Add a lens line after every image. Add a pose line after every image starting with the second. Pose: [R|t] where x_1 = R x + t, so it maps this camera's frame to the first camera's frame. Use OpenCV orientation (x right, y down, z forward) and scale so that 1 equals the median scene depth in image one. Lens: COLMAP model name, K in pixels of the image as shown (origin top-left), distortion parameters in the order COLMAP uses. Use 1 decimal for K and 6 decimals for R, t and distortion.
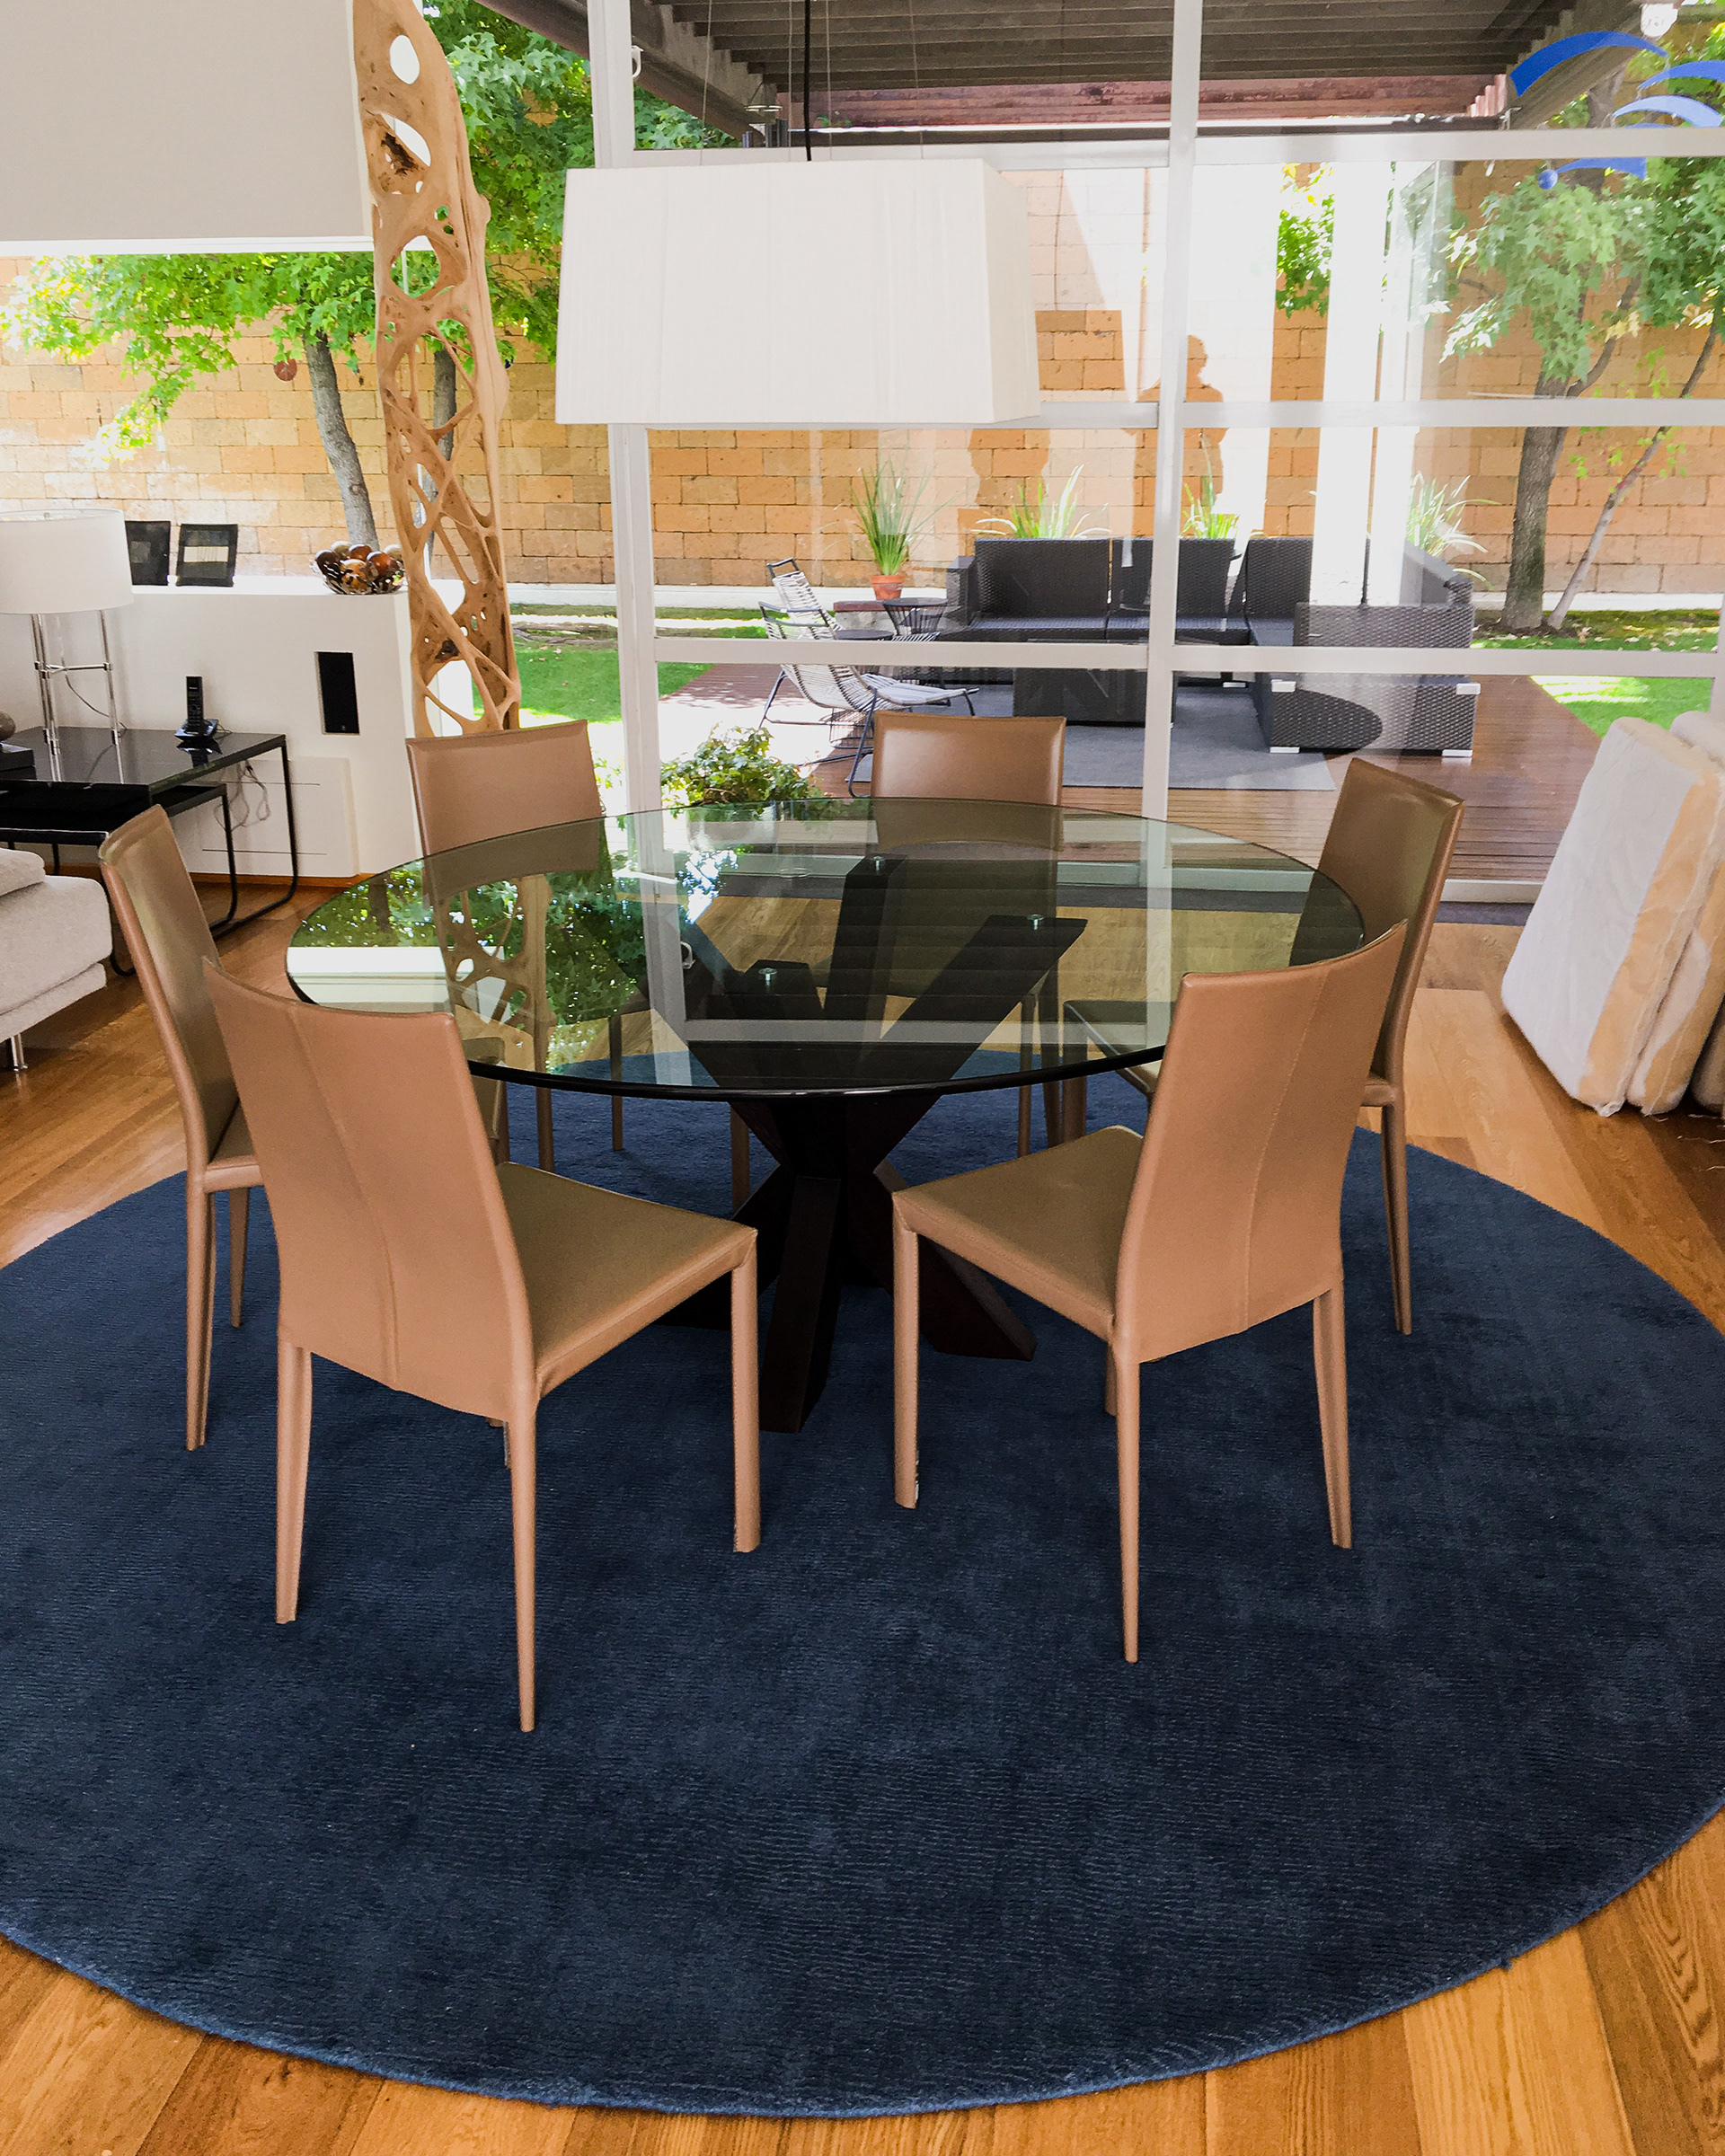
lens RADIAL K [[1974.9, 0, 905.8], [0, 1974.9, 1032.8], [0, 0, 1]] dist [0.064549, -0.111255]
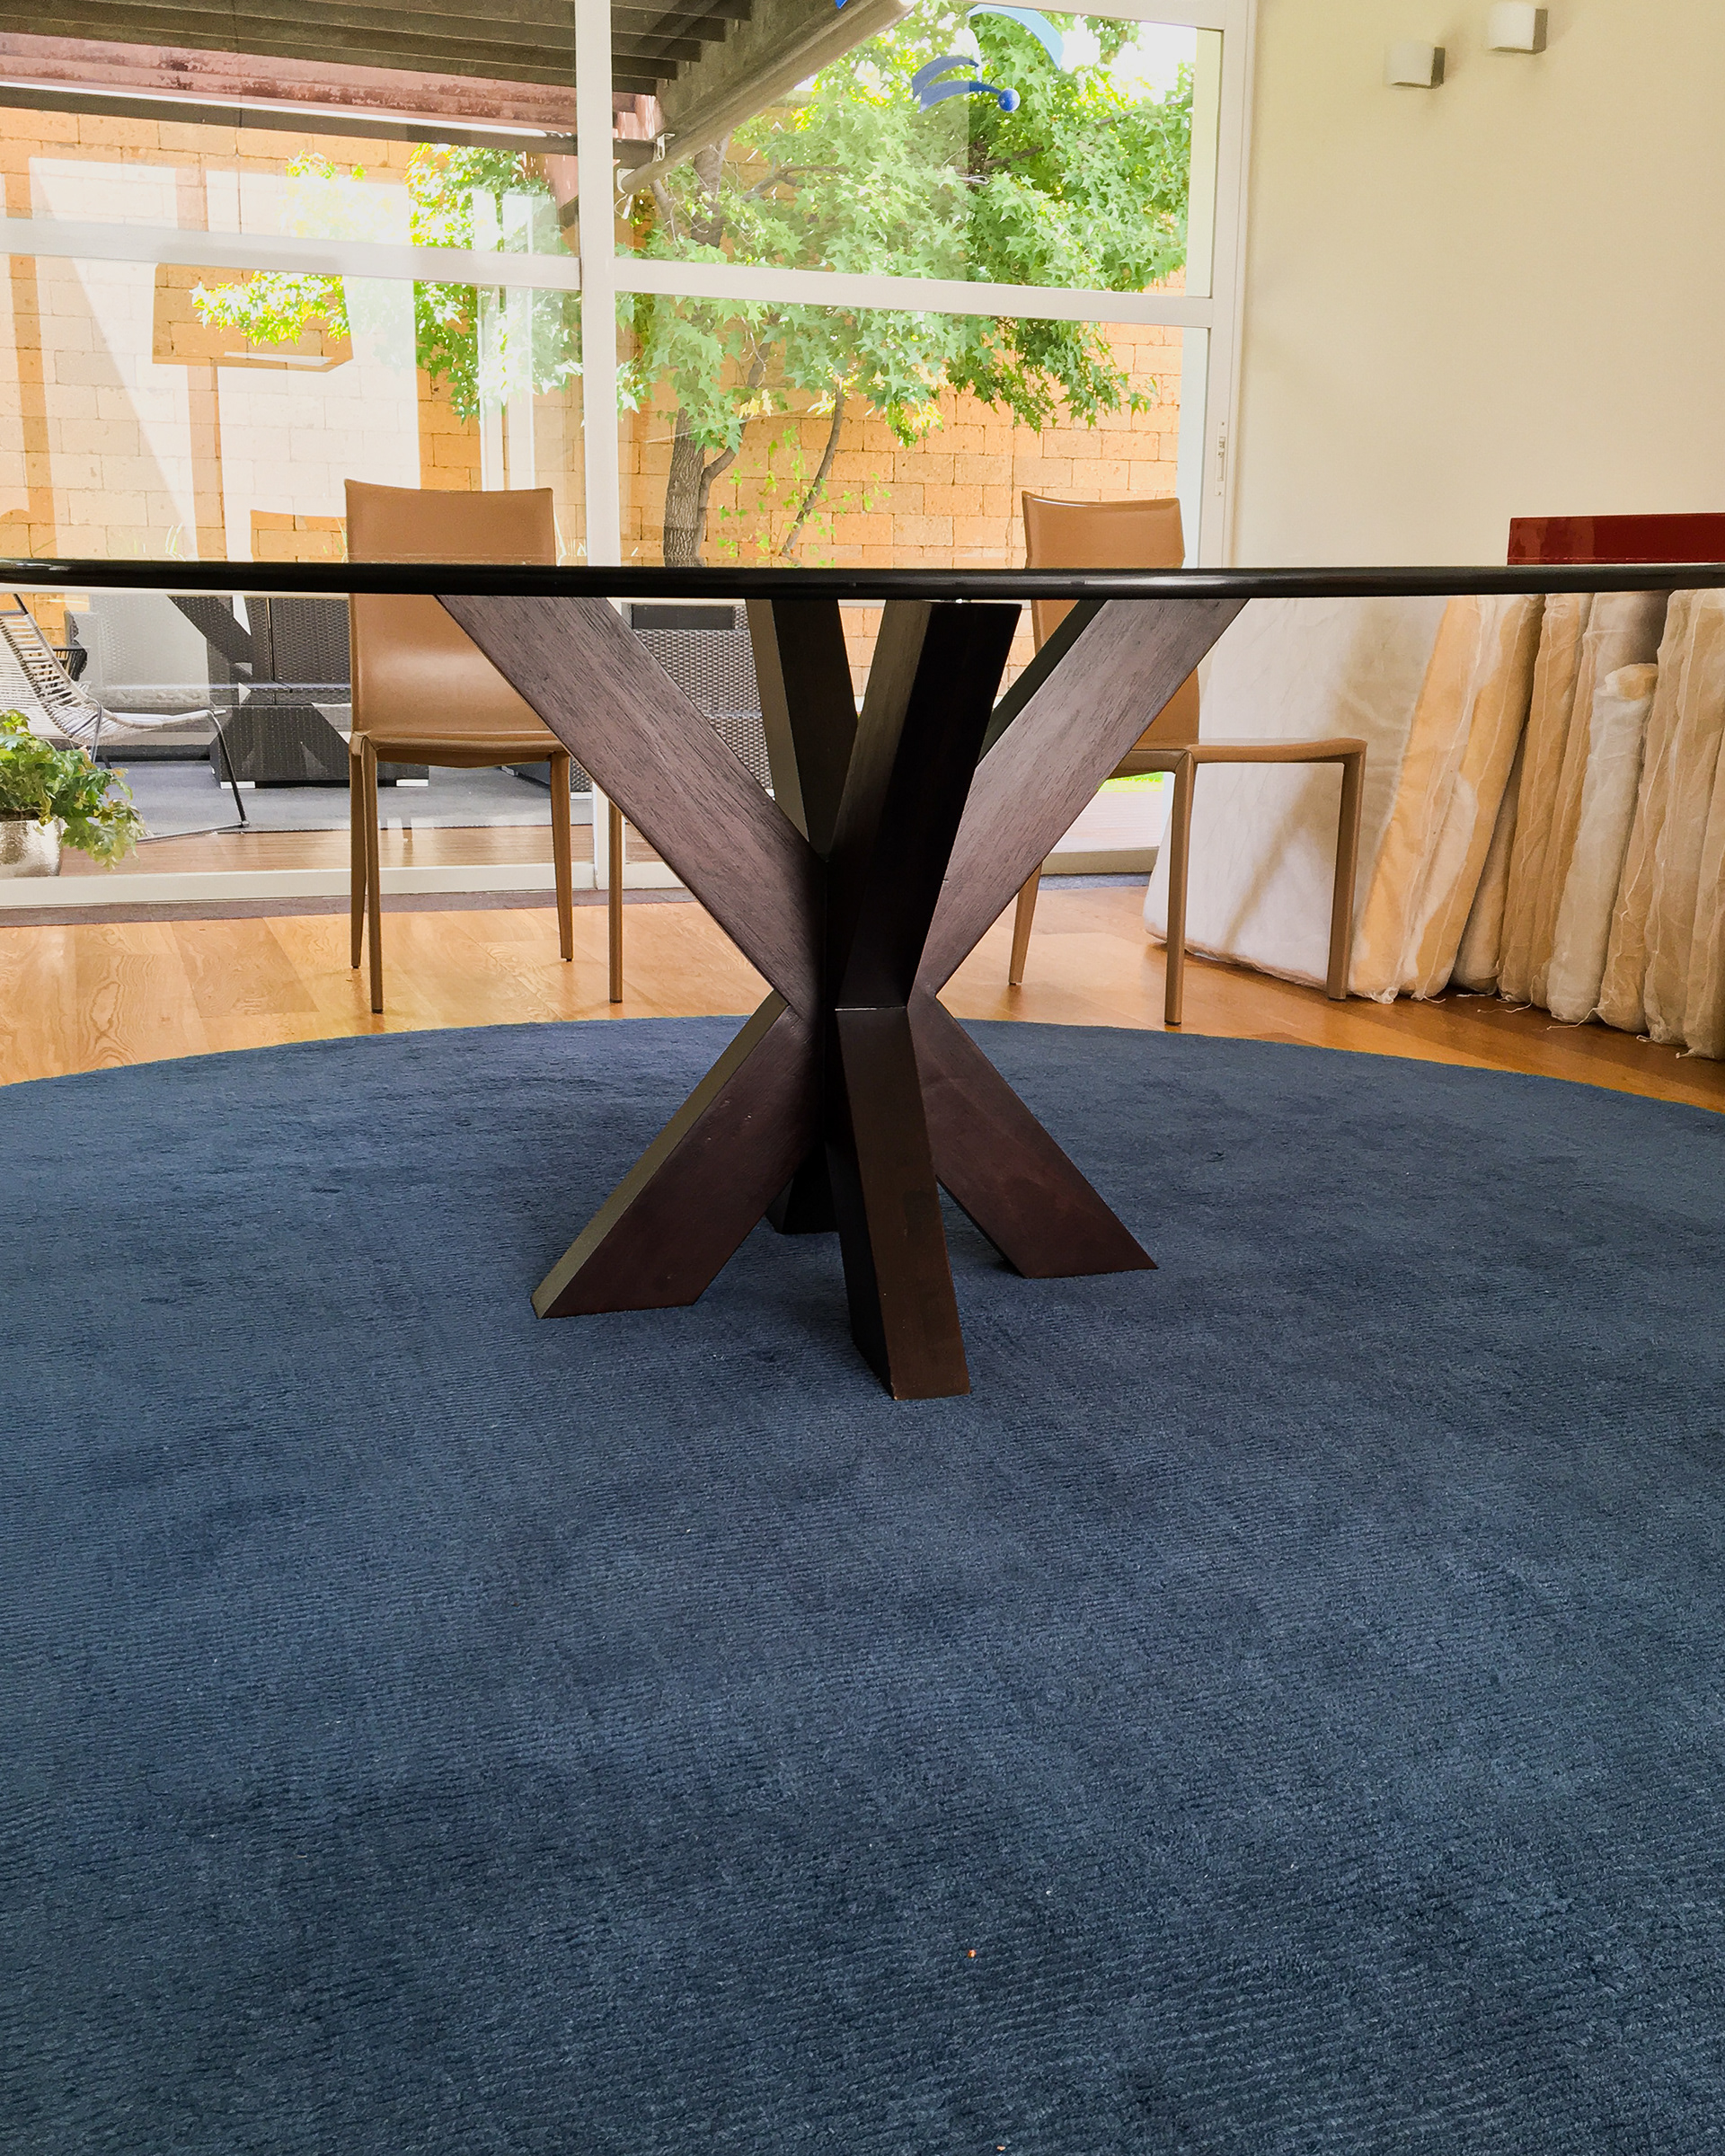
lens RADIAL K [[2114.5, 0, 862.5], [0, 2114.5, 1078.0], [0, 0, 1]] dist [0.112064, -0.157429]
pose [[0.881532, -0.088294, 0.463795, -0.197813], [0.133587, 0.988860, -0.065656, 0.077150], [-0.452831, 0.119834, 0.883506, 0.230395]]
